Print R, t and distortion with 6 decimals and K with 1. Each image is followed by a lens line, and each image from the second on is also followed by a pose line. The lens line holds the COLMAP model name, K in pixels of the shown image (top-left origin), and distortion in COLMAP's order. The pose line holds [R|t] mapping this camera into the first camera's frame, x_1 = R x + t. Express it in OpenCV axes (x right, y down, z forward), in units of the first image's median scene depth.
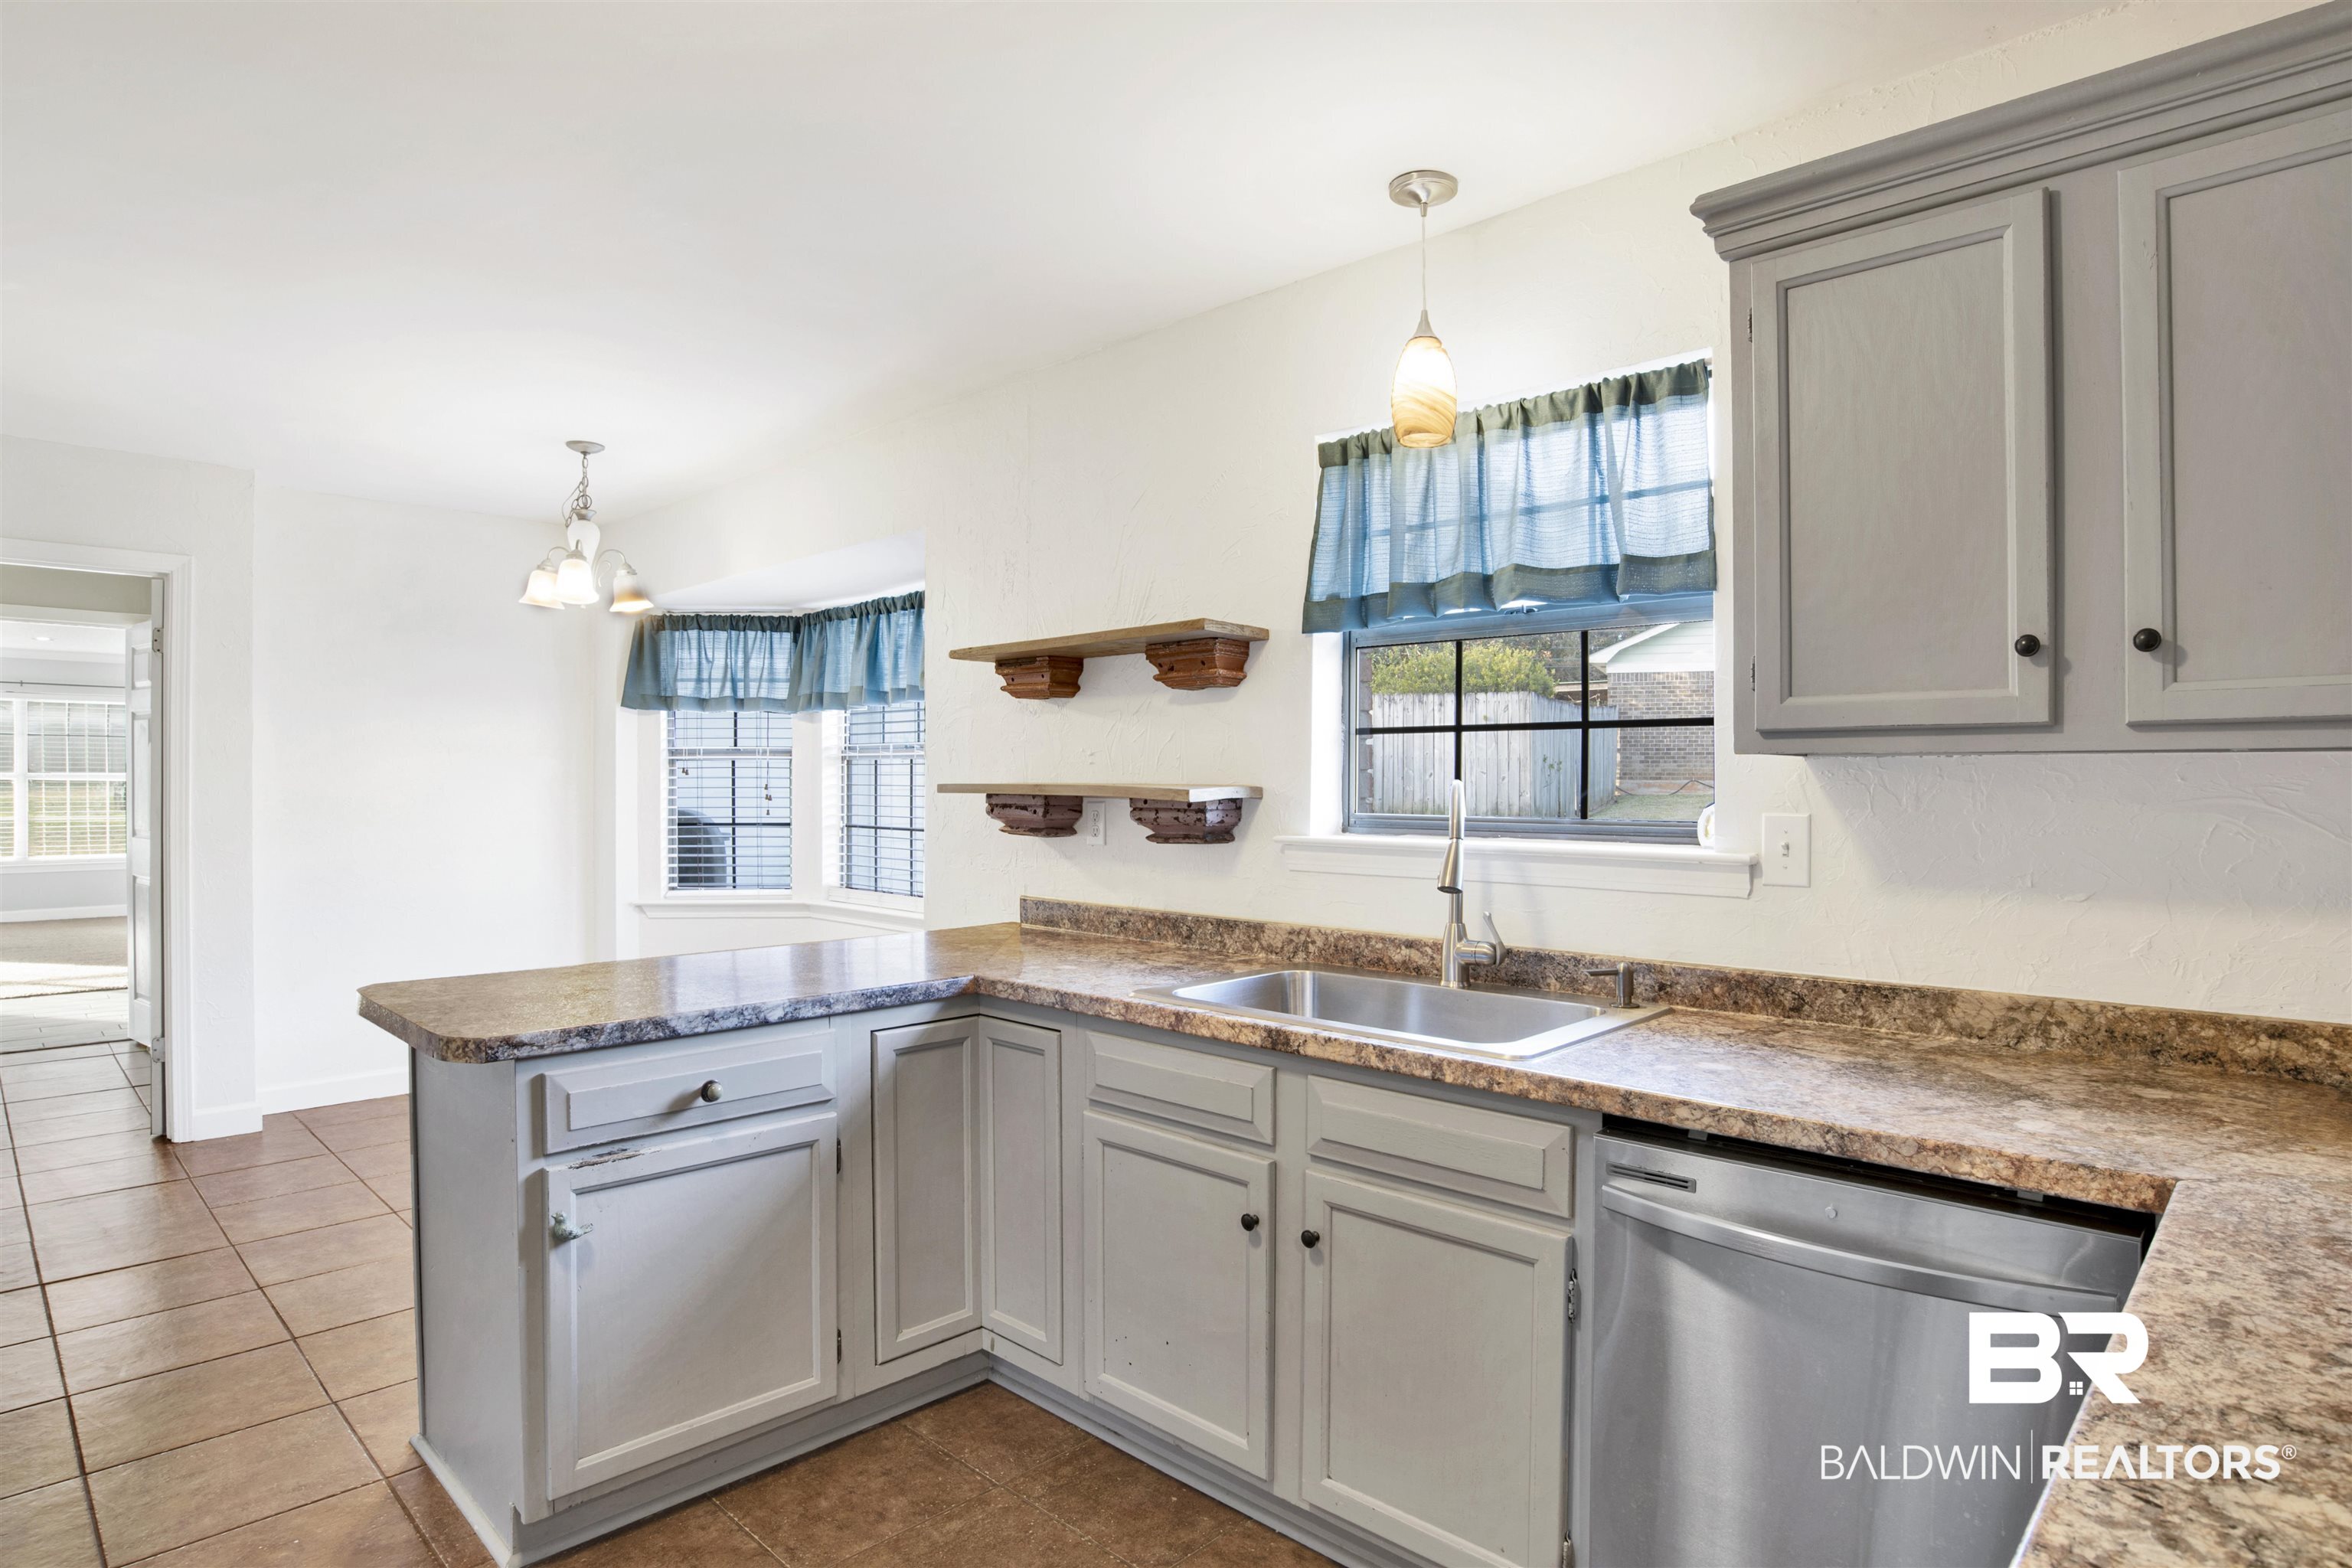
lens RADIAL K [[1247.7, 0, 1178.5], [0, 1247.7, 788.4], [0, 0, 1]] dist [-0.055000, 0.013627]
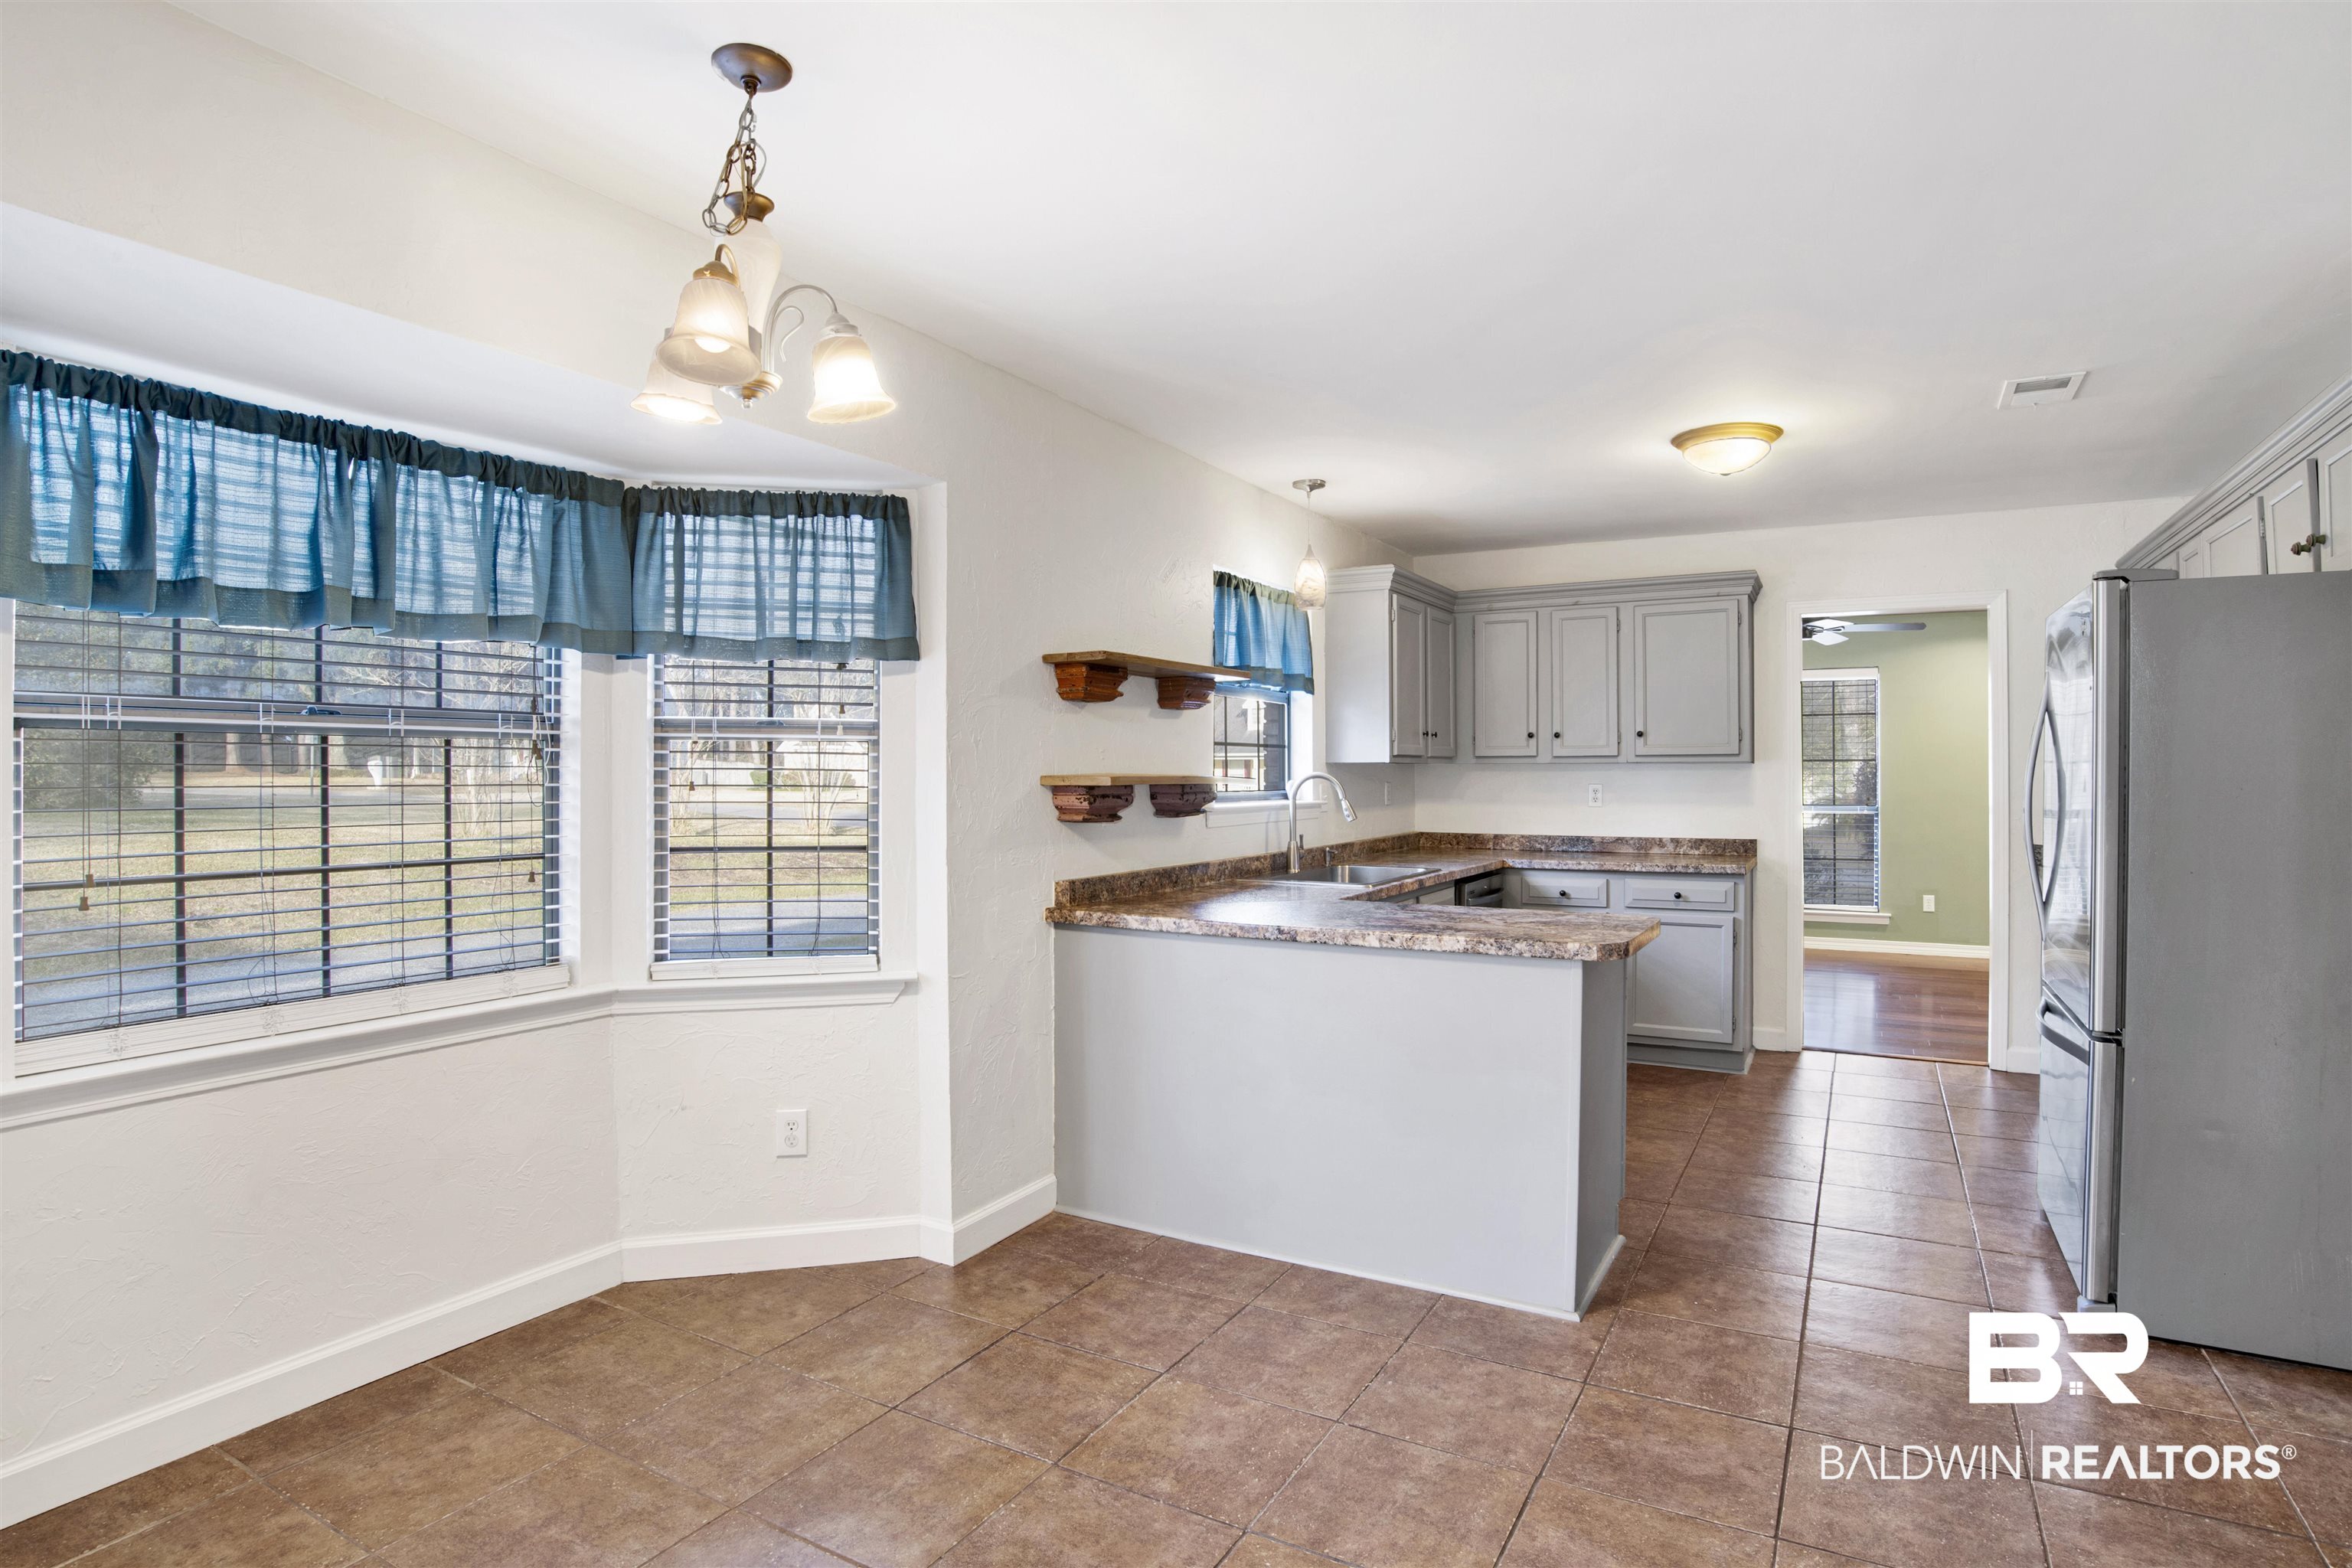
lens RADIAL K [[1236.4, 0, 1160.7], [0, 1236.4, 781.2], [0, 0, 1]] dist [-0.023803, 0.000467]
pose [[-0.228883, -0.009704, 0.973406, -1.016813], [0.007095, 0.999907, 0.011637, -0.009920], [-0.973428, 0.009569, -0.228793, 0.991659]]
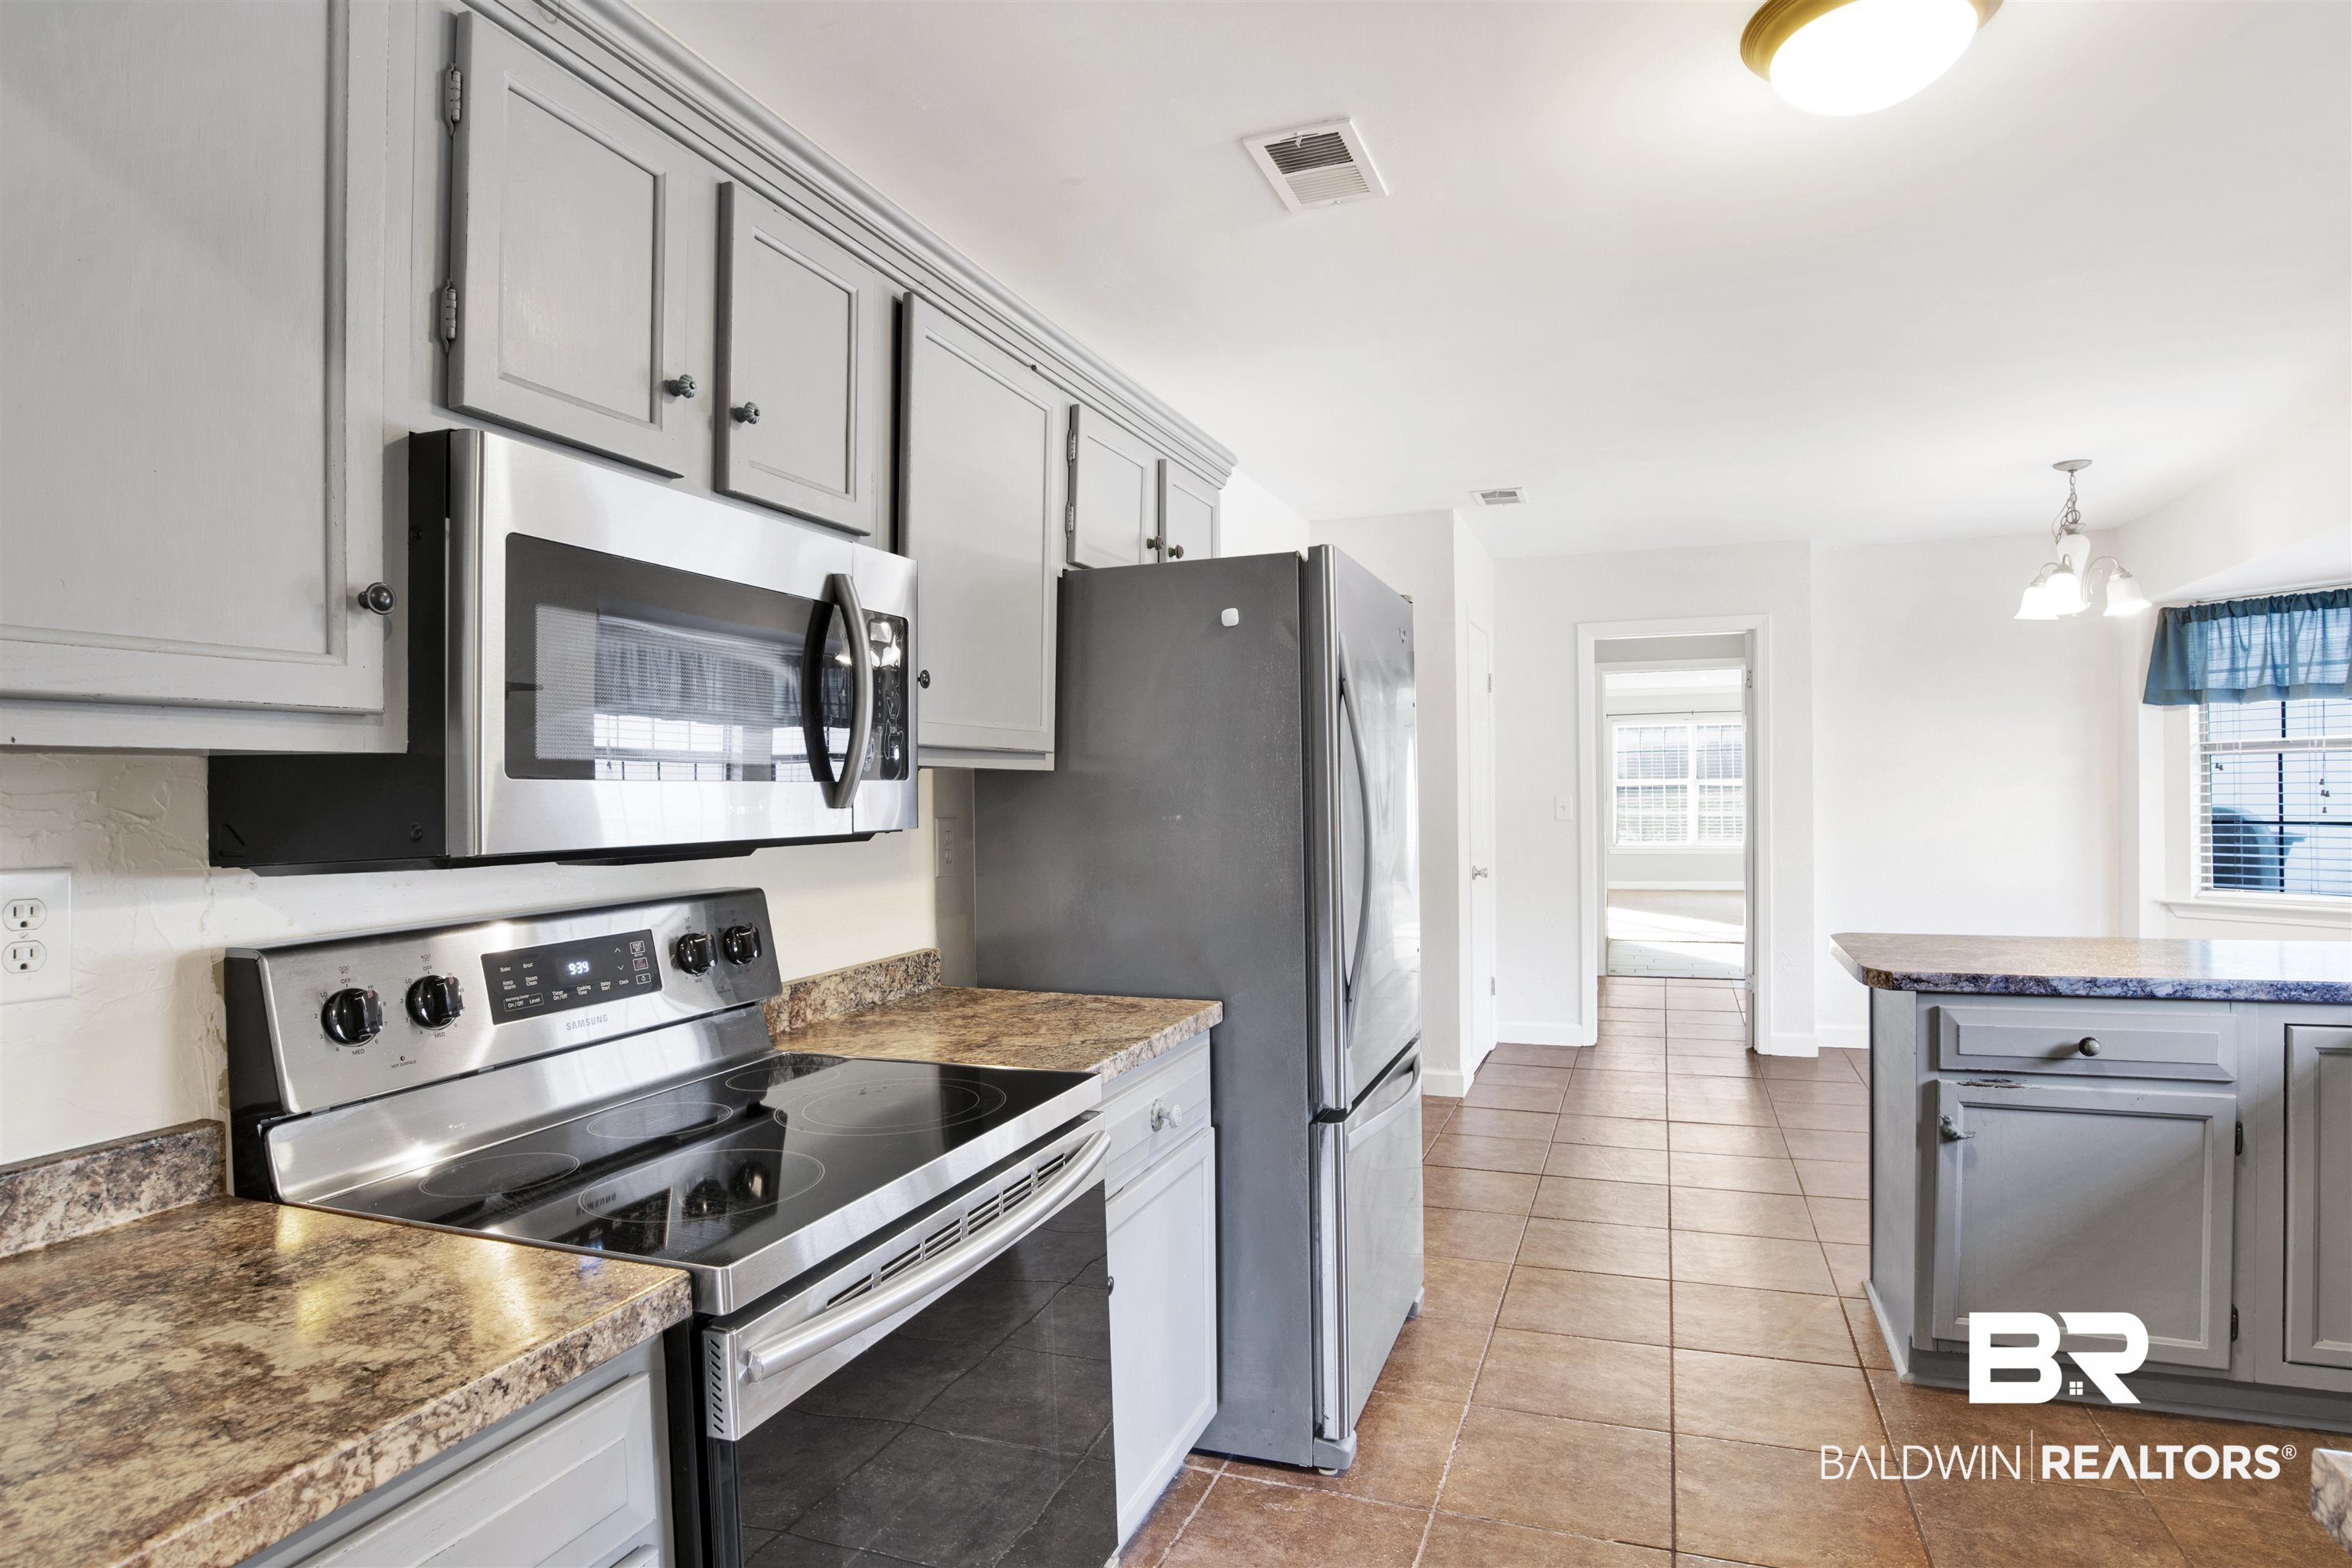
lens RADIAL K [[1236.4, 0, 1160.7], [0, 1236.4, 781.2], [0, 0, 1]] dist [-0.023803, 0.000467]
pose [[0.366601, -0.014837, -0.930260, 0.185657], [0.008265, 0.999885, -0.012690, 0.002802], [0.930342, -0.003036, 0.366682, -0.111943]]
